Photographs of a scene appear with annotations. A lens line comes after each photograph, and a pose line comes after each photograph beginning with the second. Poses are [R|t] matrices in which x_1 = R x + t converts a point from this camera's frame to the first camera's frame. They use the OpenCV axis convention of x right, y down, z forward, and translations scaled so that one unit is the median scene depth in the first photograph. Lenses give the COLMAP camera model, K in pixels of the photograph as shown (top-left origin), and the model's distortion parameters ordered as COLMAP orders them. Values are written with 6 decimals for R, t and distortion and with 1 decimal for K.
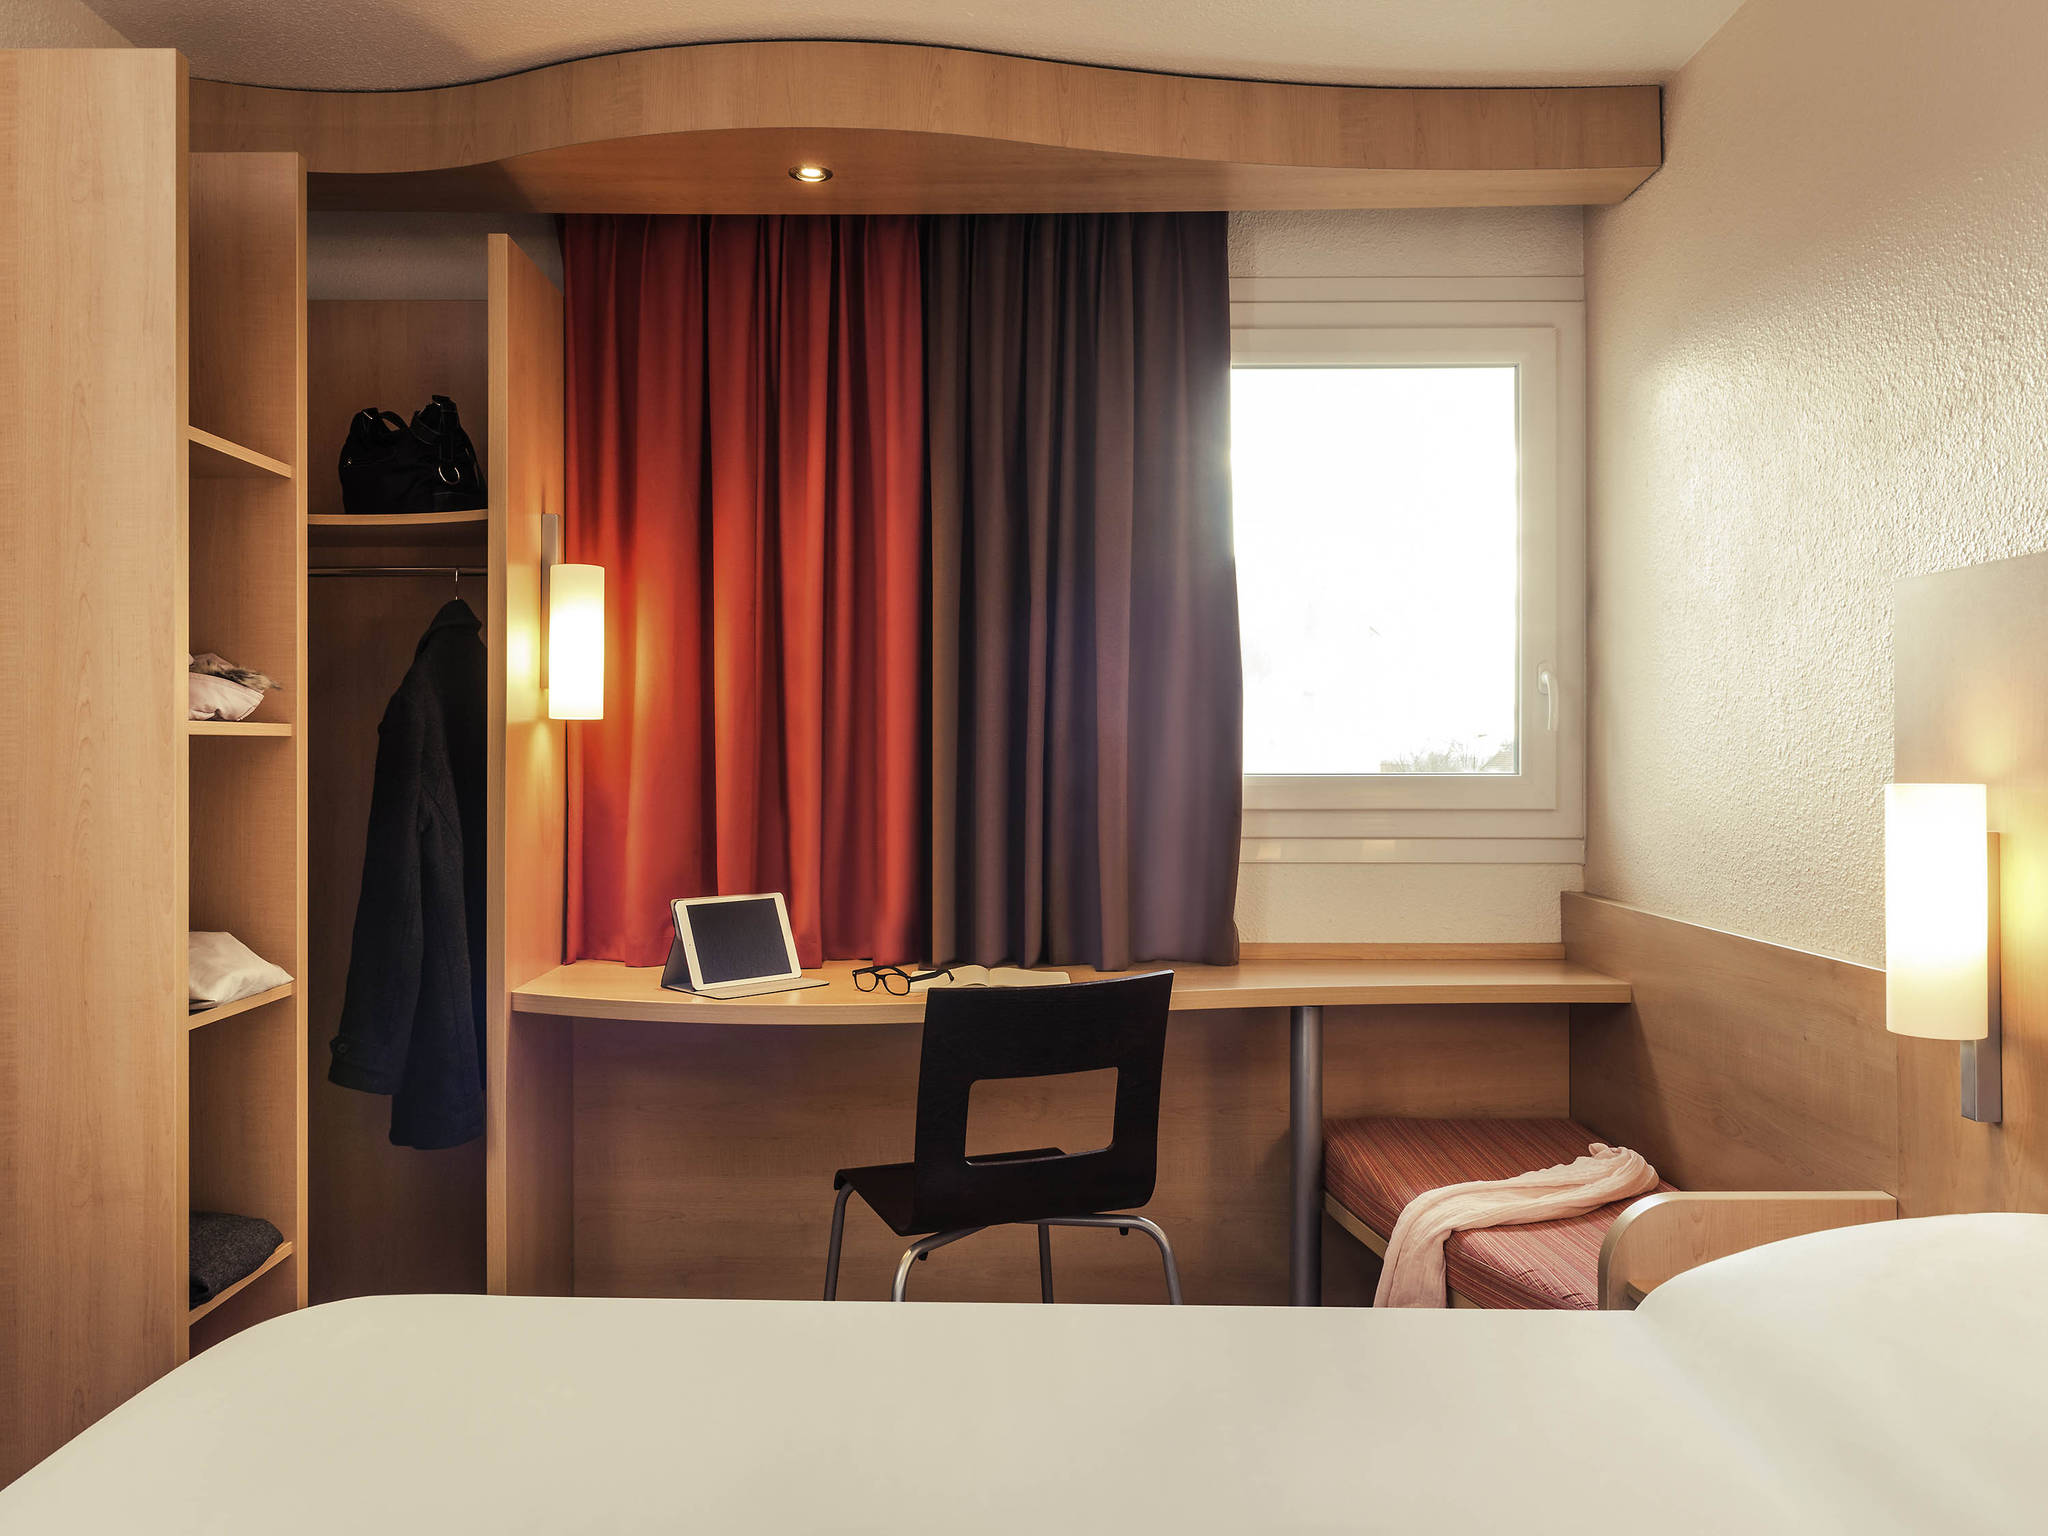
lens RADIAL K [[1540.8, 0, 1026.7], [0, 1540.8, 691.8], [0, 0, 1]] dist [0.001546, 0.002130]
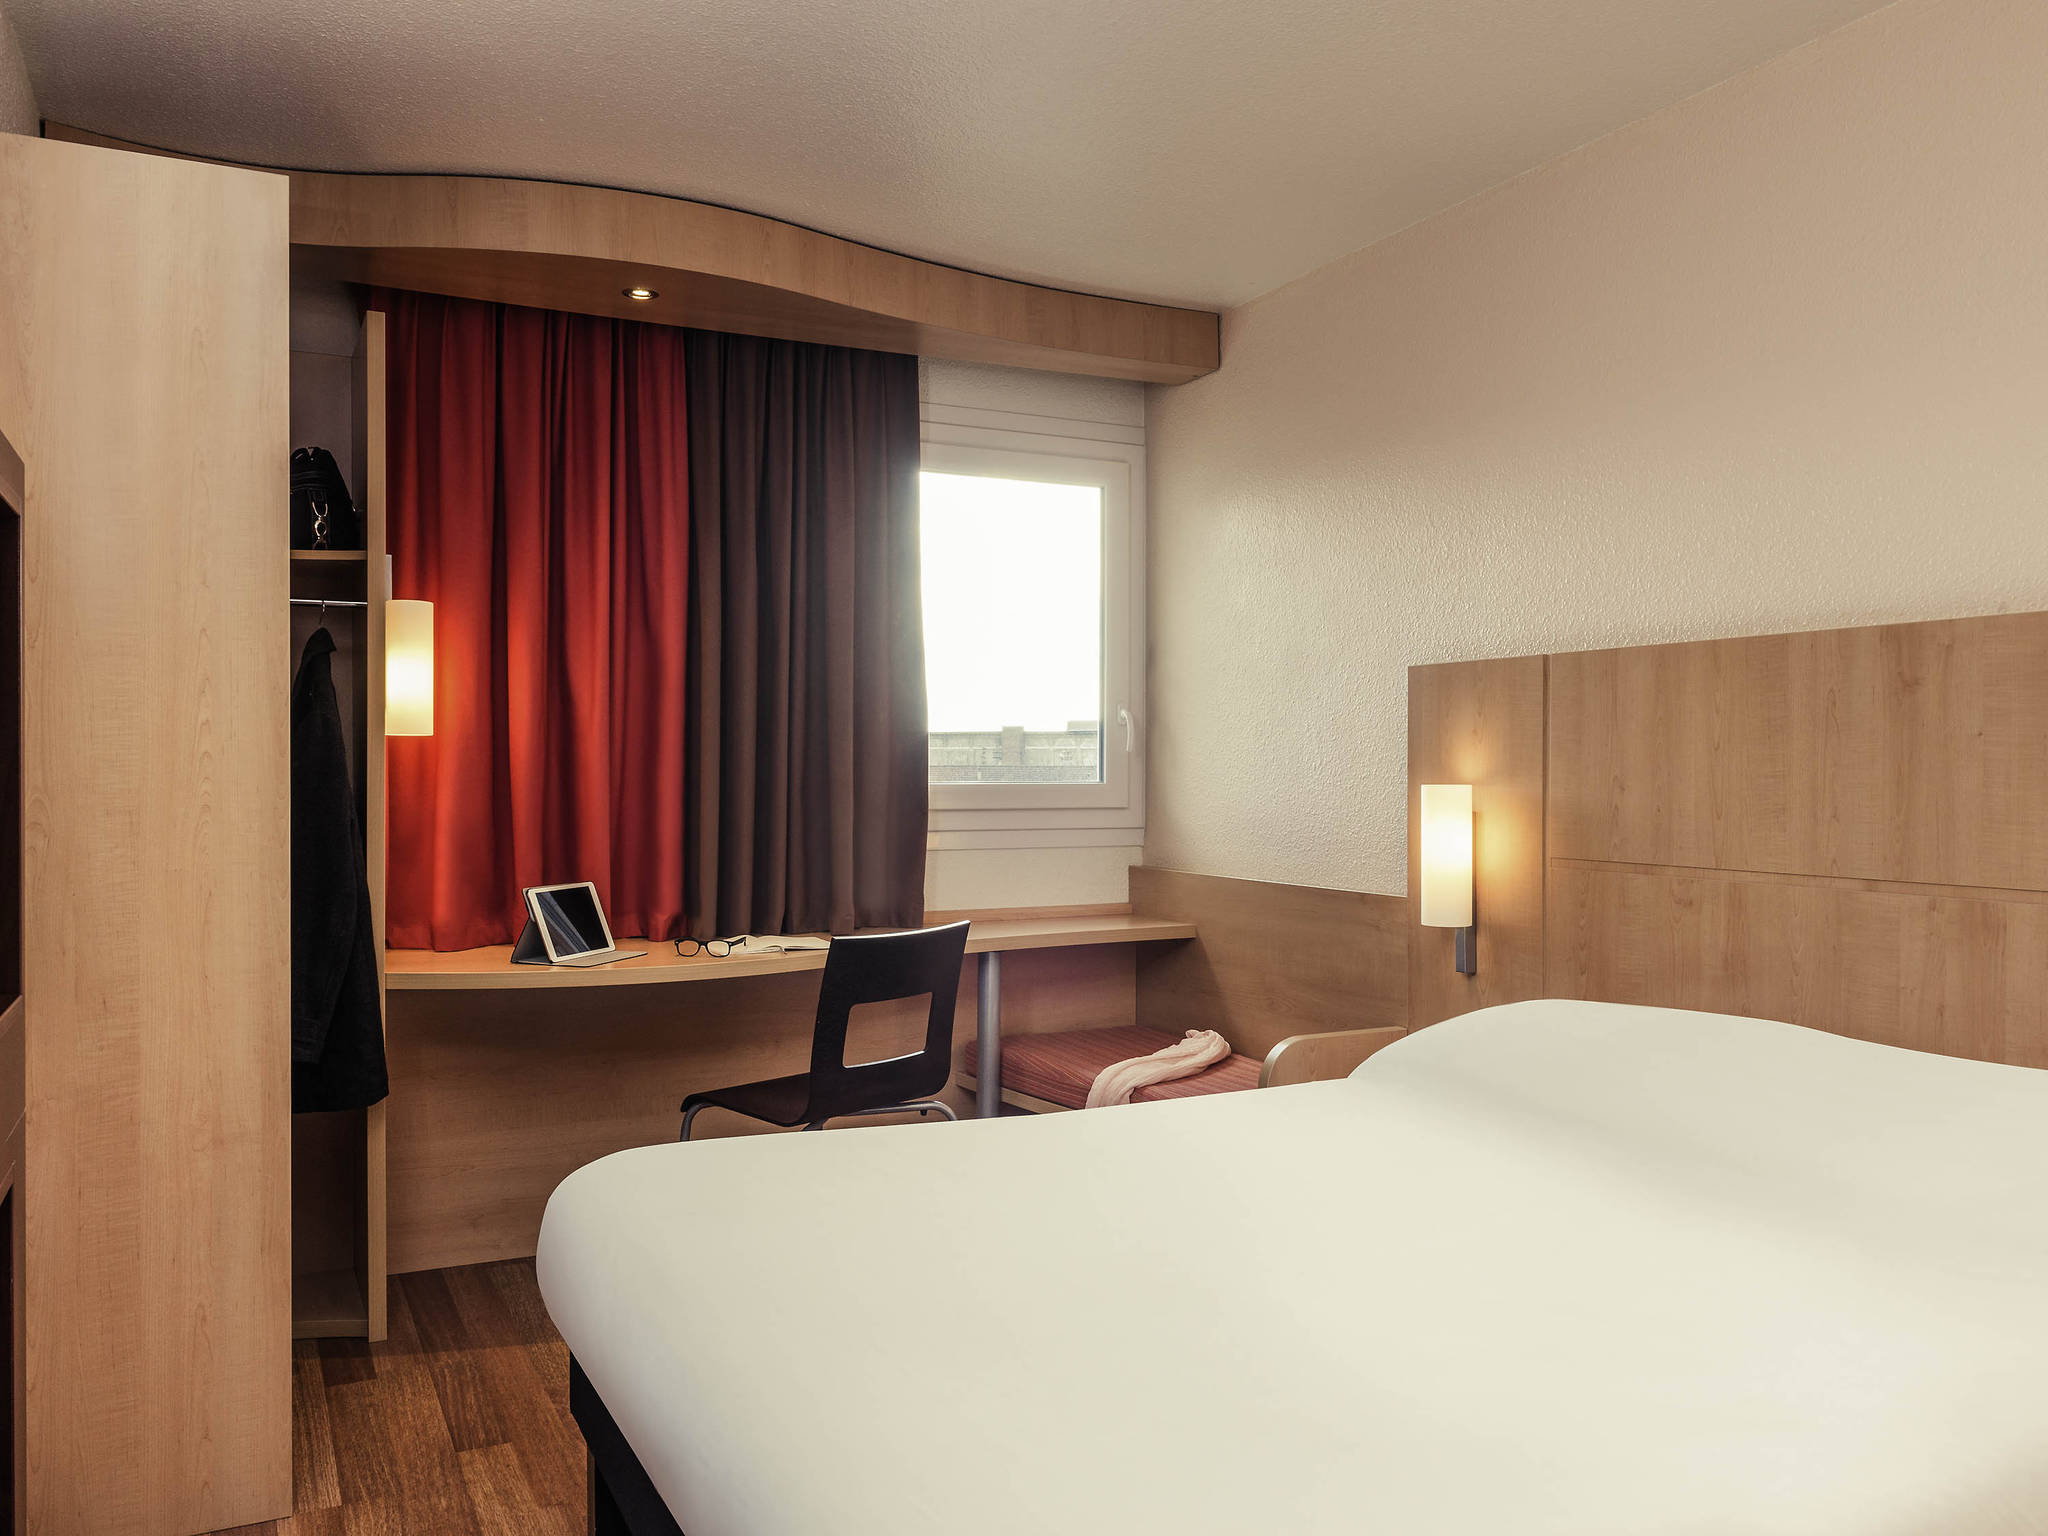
lens RADIAL K [[1540.8, 0, 1026.7], [0, 1540.8, 691.8], [0, 0, 1]] dist [0.001546, 0.002130]
pose [[0.892675, 0.023564, 0.450085, -0.410722], [-0.019509, 0.999717, -0.013648, -0.008527], [-0.450279, 0.003403, 0.892881, -0.234146]]
